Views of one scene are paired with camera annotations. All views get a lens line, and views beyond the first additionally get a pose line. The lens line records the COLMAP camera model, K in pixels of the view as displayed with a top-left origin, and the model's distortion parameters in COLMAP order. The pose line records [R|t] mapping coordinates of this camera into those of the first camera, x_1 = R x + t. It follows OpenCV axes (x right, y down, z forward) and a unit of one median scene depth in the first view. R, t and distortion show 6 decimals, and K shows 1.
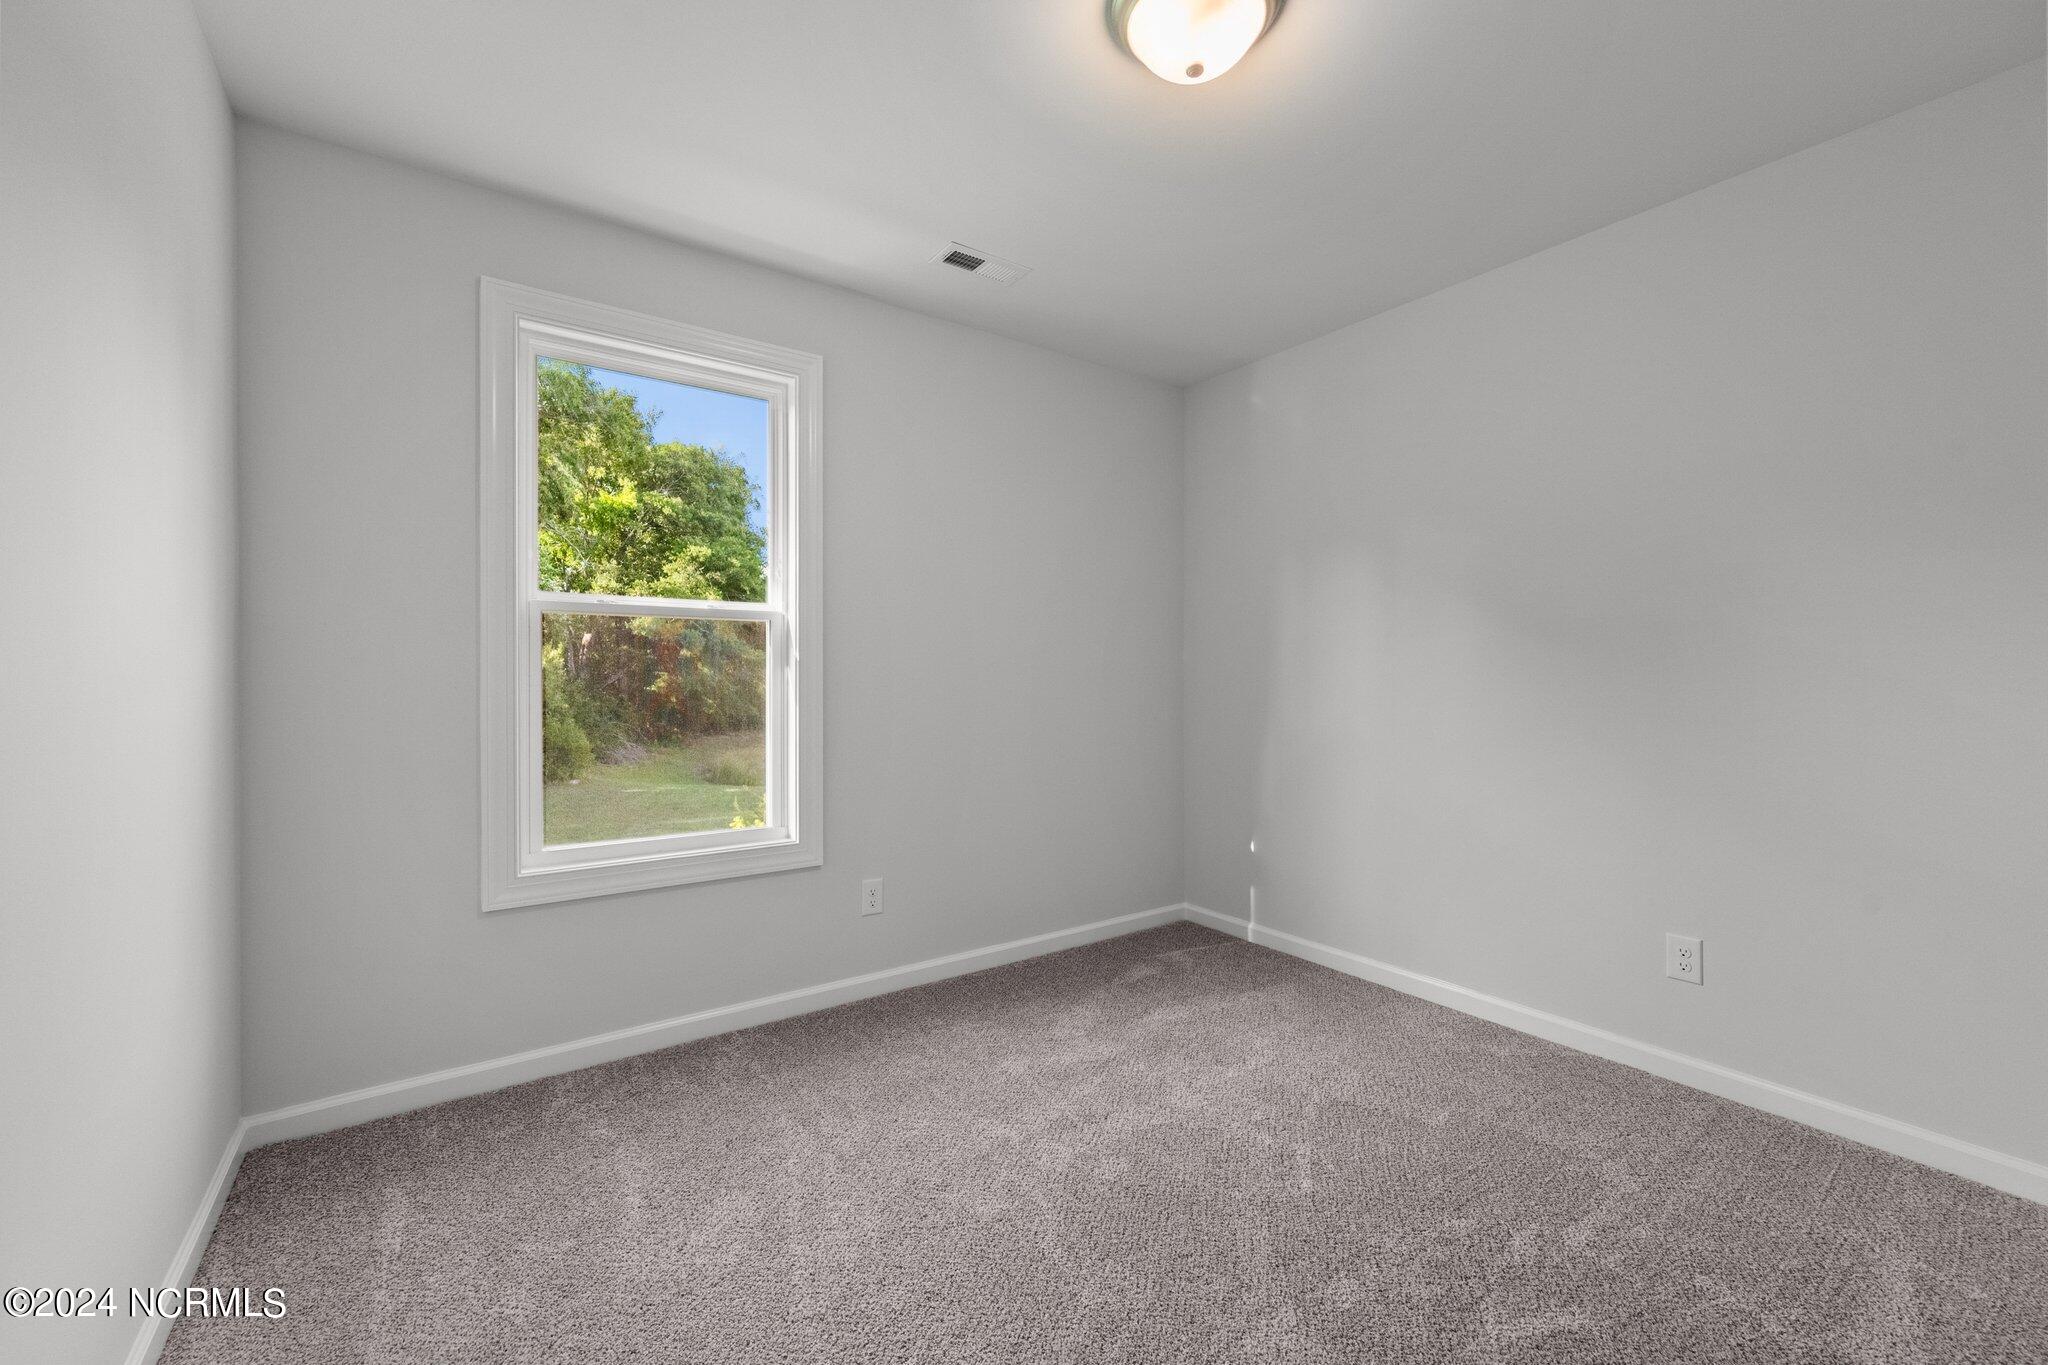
lens RADIAL K [[814.5, 0, 1061.1], [0, 814.5, 688.3], [0, 0, 1]] dist [-0.005197, 0.001804]
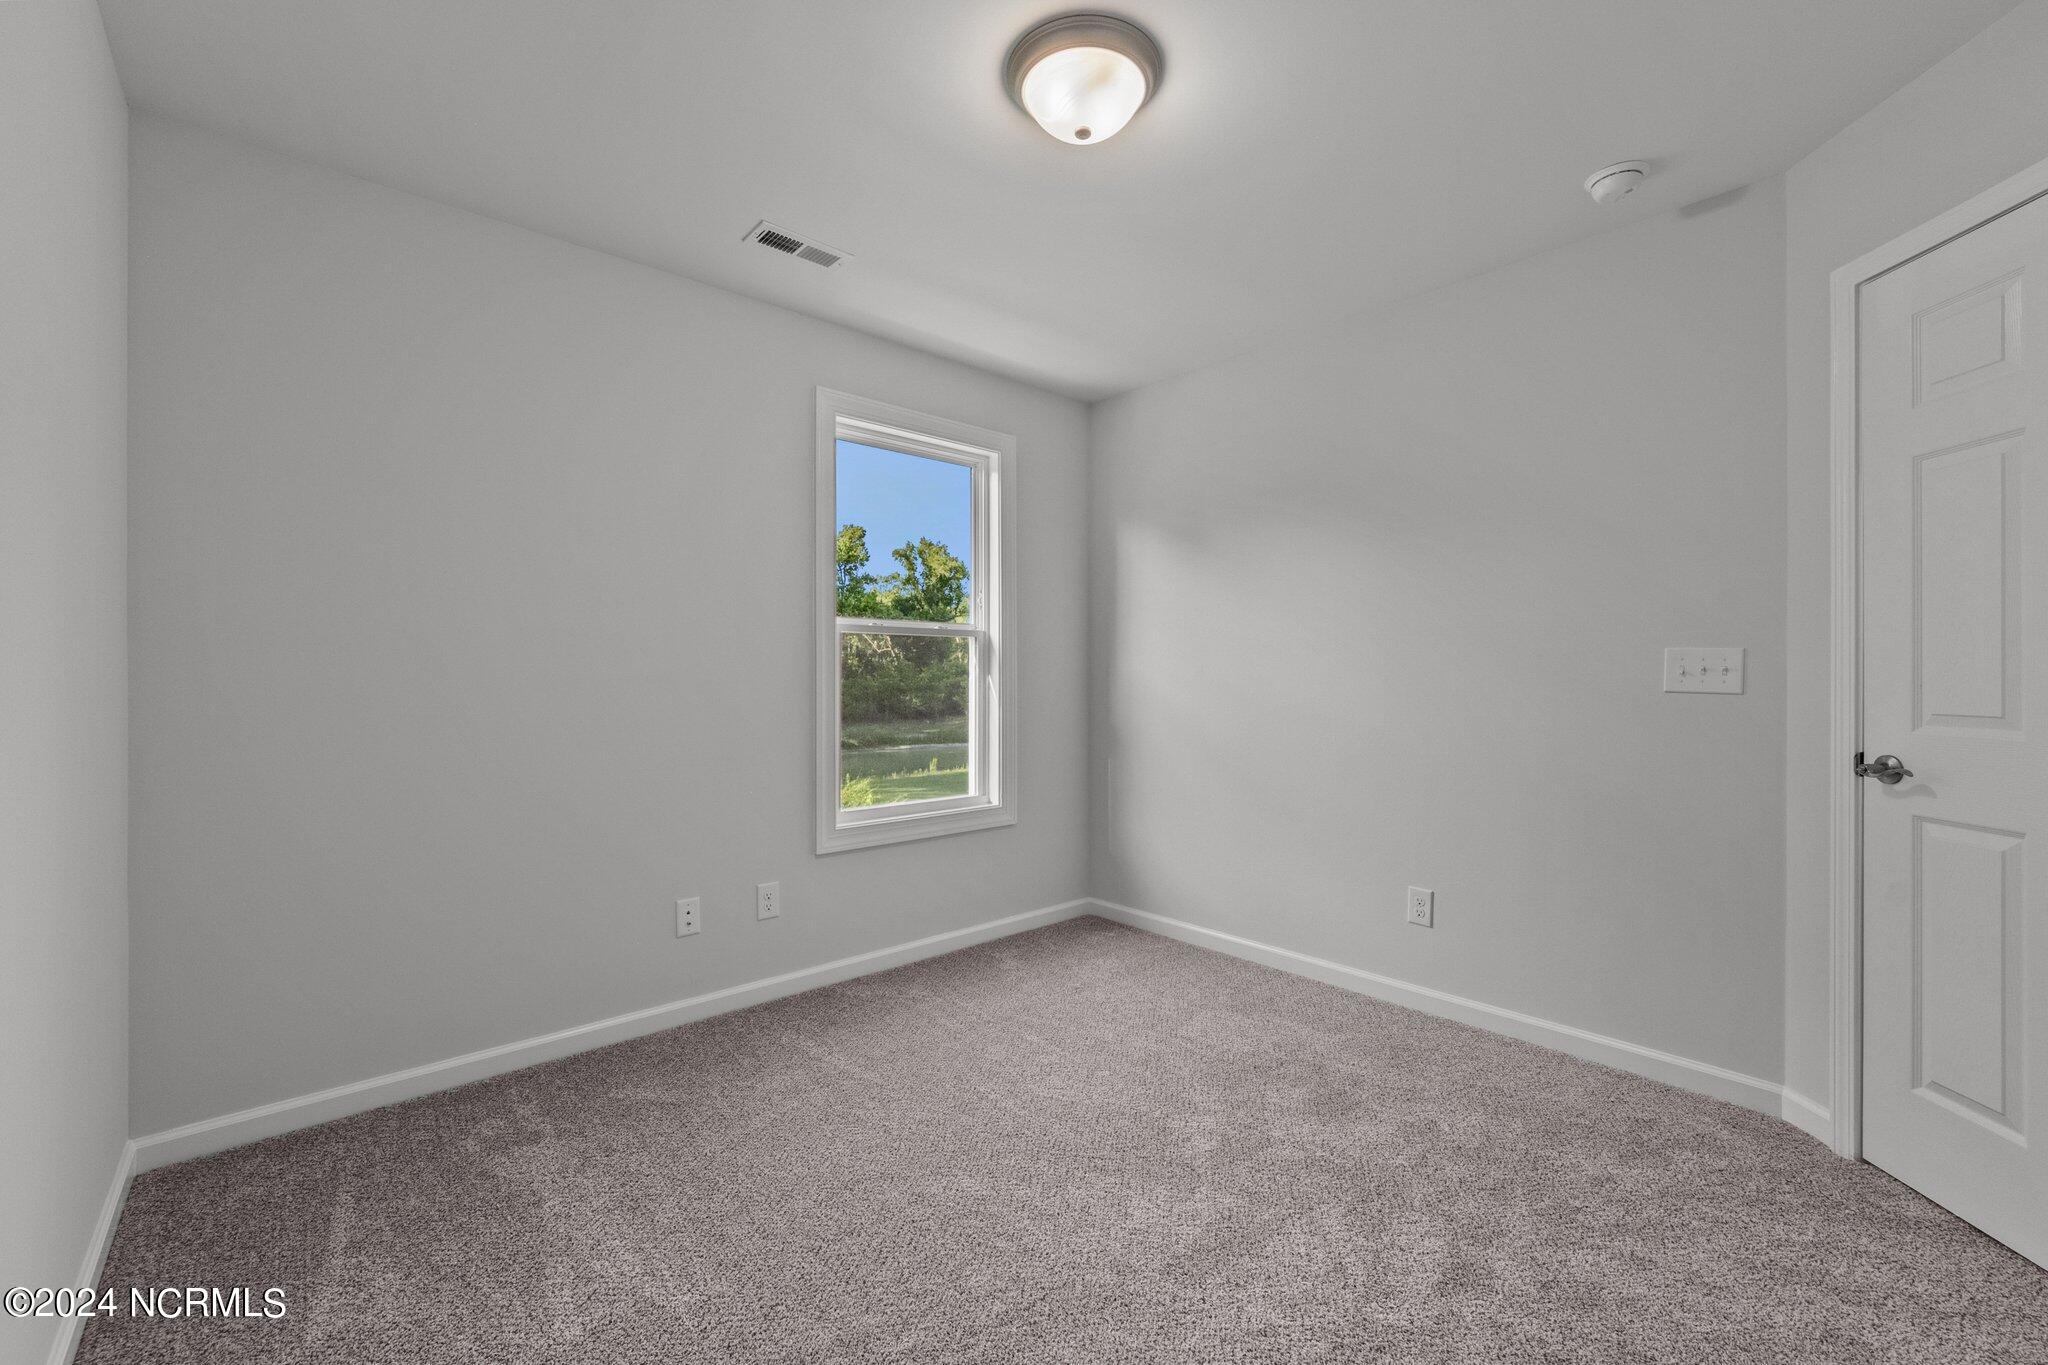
lens RADIAL K [[814.5, 0, 1041.2], [0, 814.5, 679.4], [0, 0, 1]] dist [-0.005197, 0.001804]
pose [[0.993733, 0.009465, 0.111378, -0.293291], [-0.008188, 0.999895, -0.011917, -0.000350], [-0.111479, 0.010930, 0.993707, -0.227426]]
